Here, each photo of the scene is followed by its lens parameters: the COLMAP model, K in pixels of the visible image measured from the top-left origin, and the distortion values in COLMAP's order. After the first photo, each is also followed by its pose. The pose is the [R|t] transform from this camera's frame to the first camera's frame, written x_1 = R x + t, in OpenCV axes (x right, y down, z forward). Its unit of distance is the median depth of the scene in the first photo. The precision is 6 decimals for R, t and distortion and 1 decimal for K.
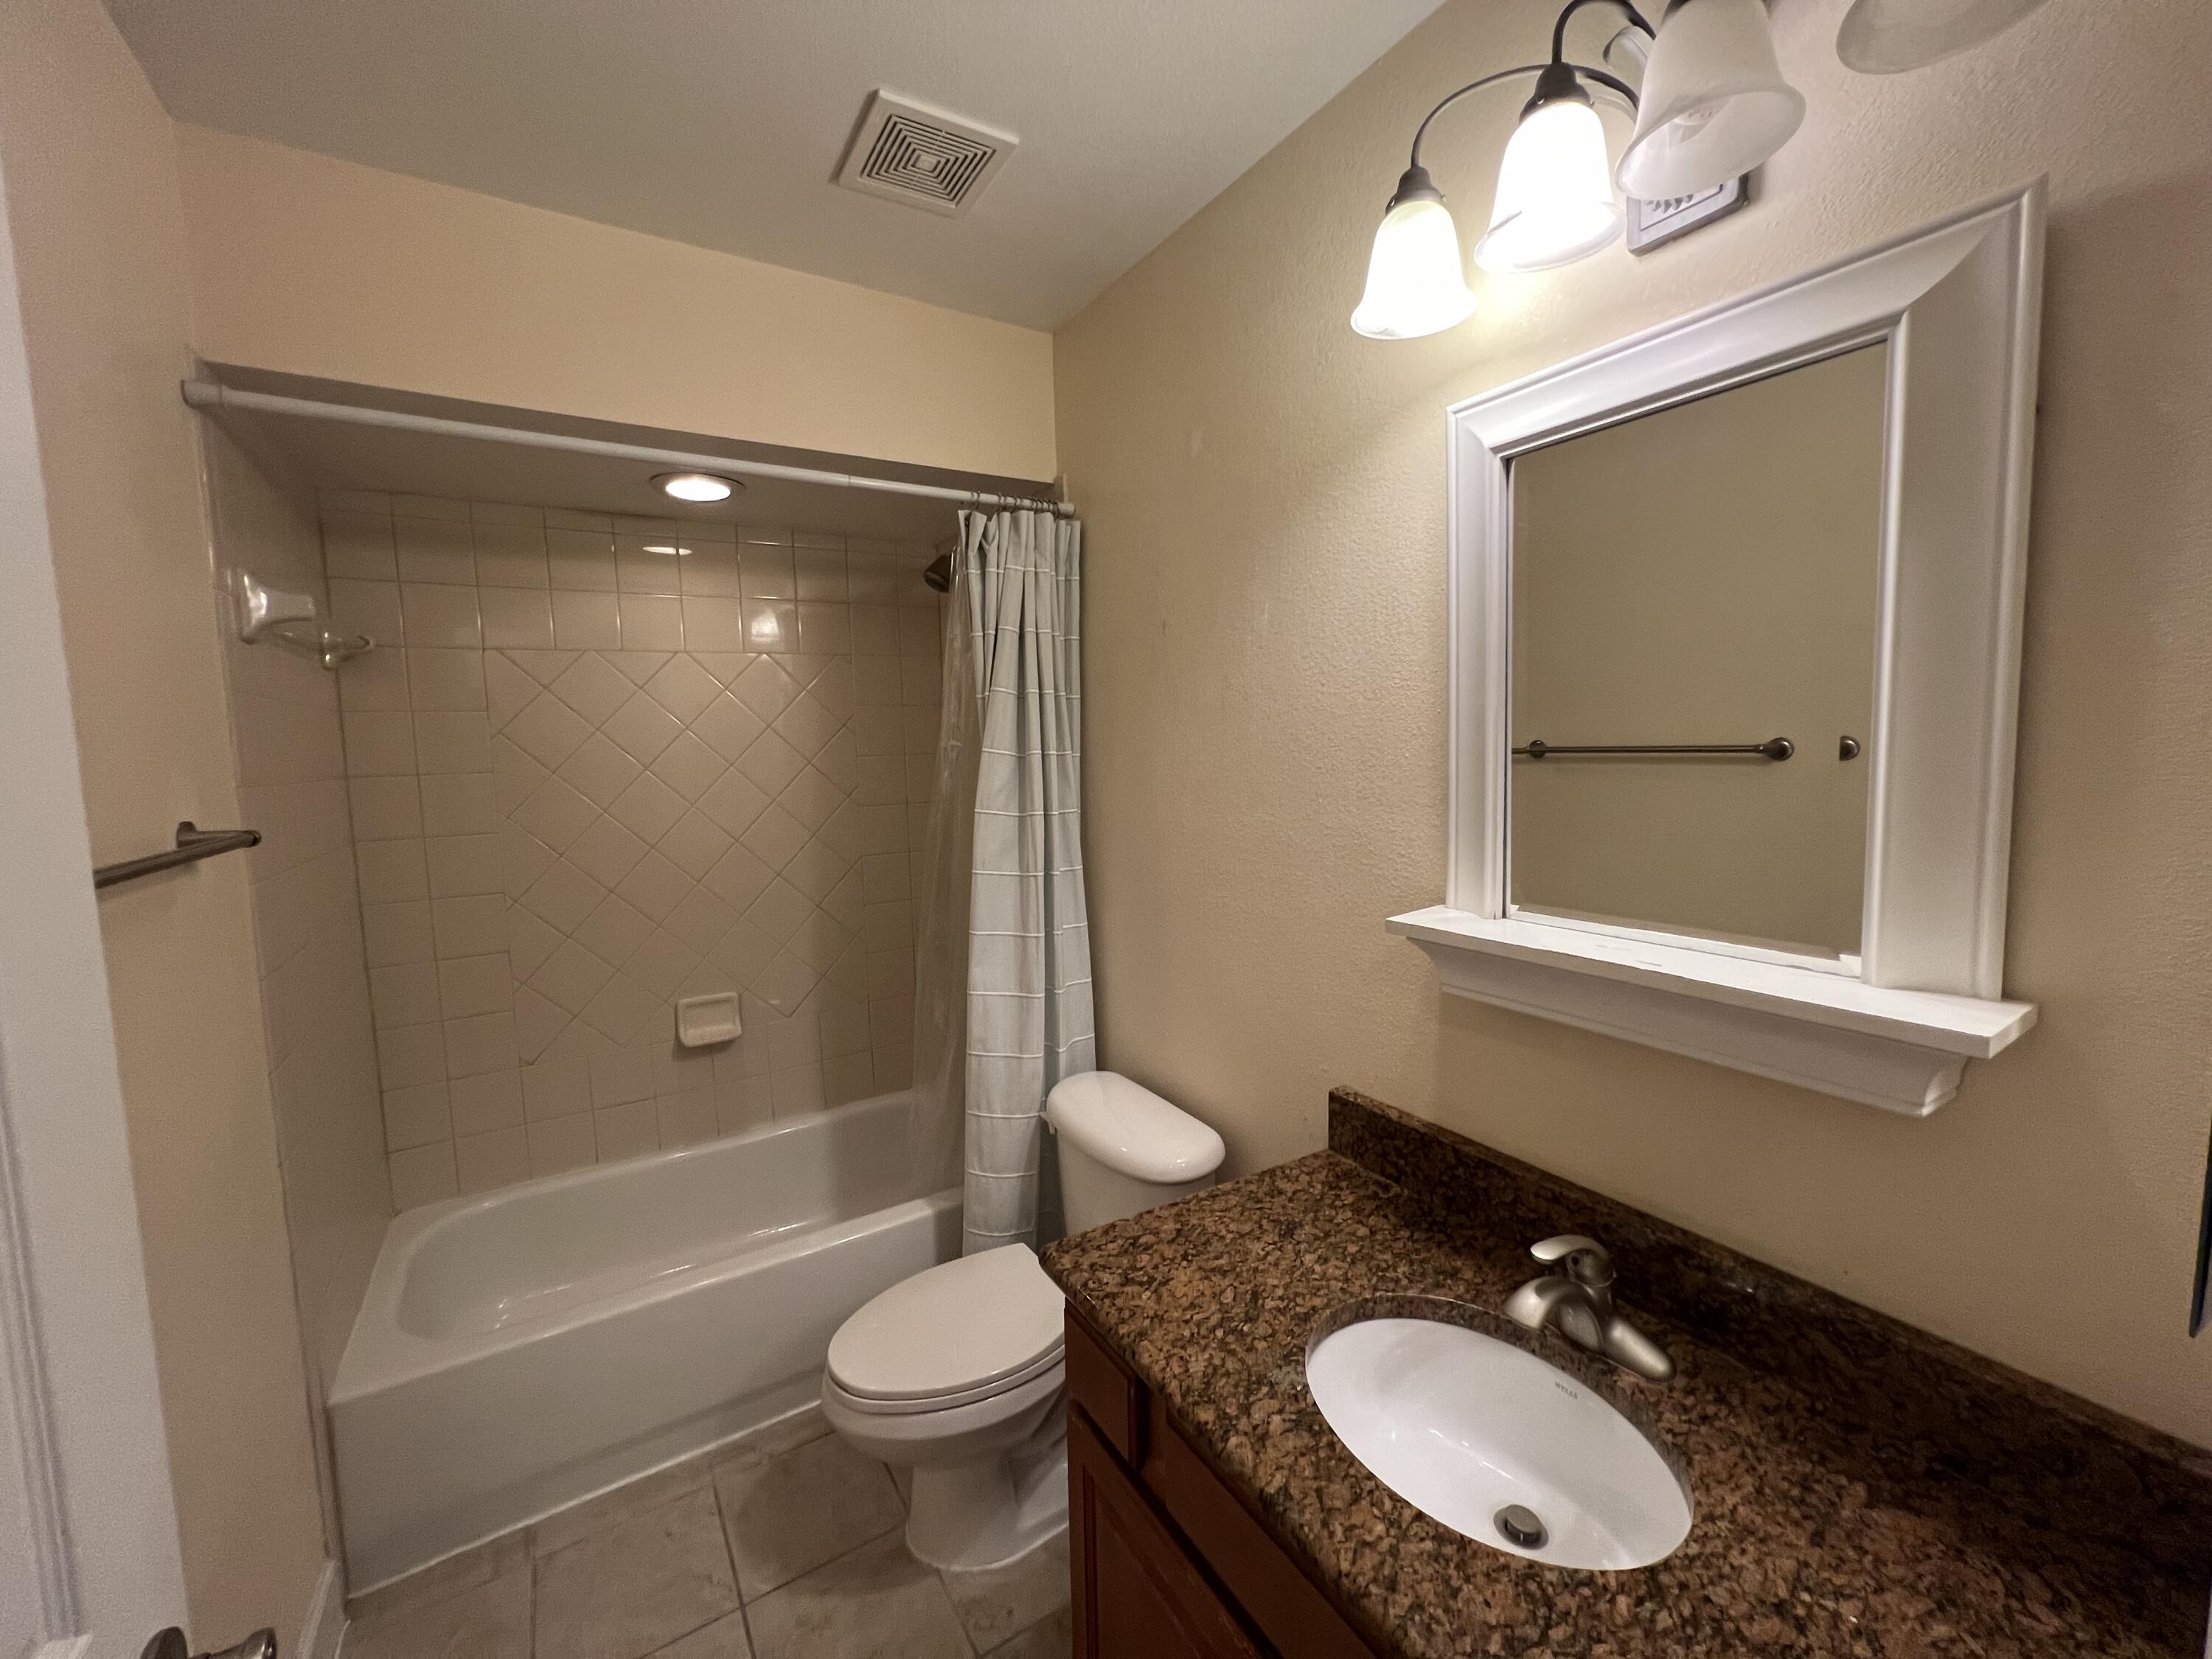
lens RADIAL K [[887.6, 0, 1093.6], [0, 887.6, 836.8], [0, 0, 1]] dist [-0.001779, 0.000035]
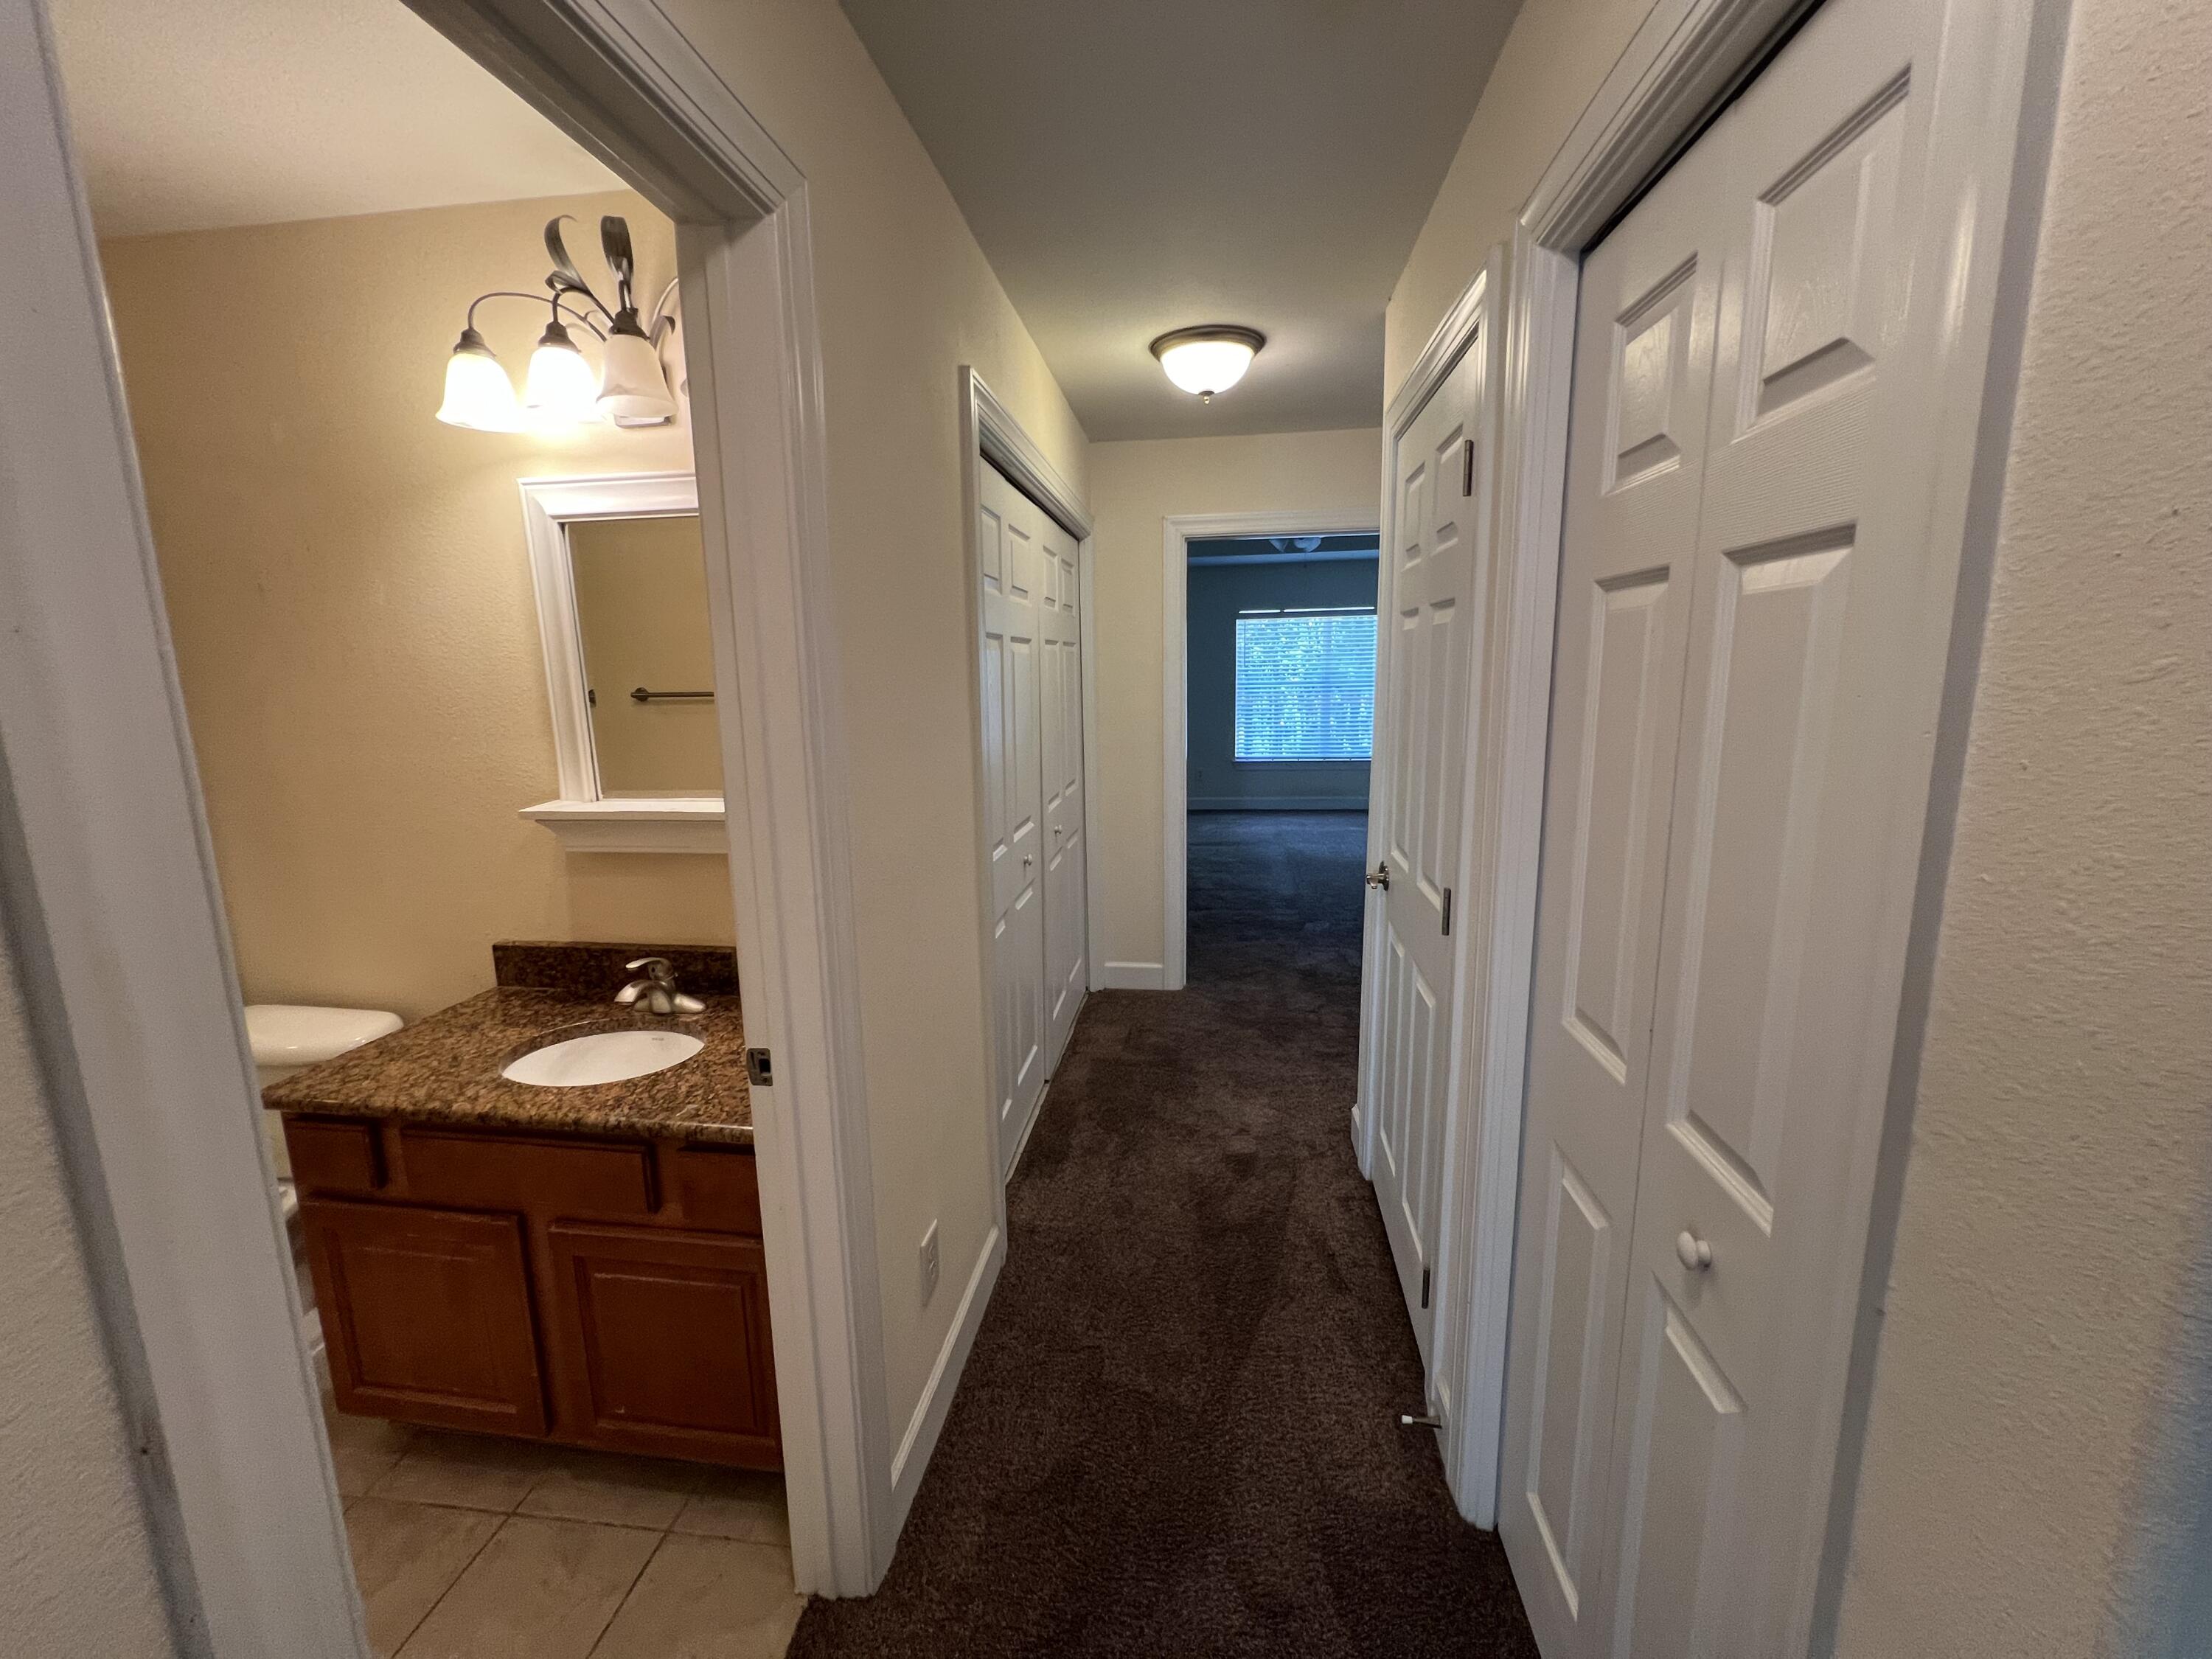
lens RADIAL K [[887.6, 0, 1098.1], [0, 887.6, 824.6], [0, 0, 1]] dist [-0.001779, 0.000035]
pose [[0.626861, -0.121018, 0.769676, -0.247958], [0.080093, 0.992639, 0.090844, 0.062307], [-0.775004, 0.004699, 0.631939, -0.821484]]
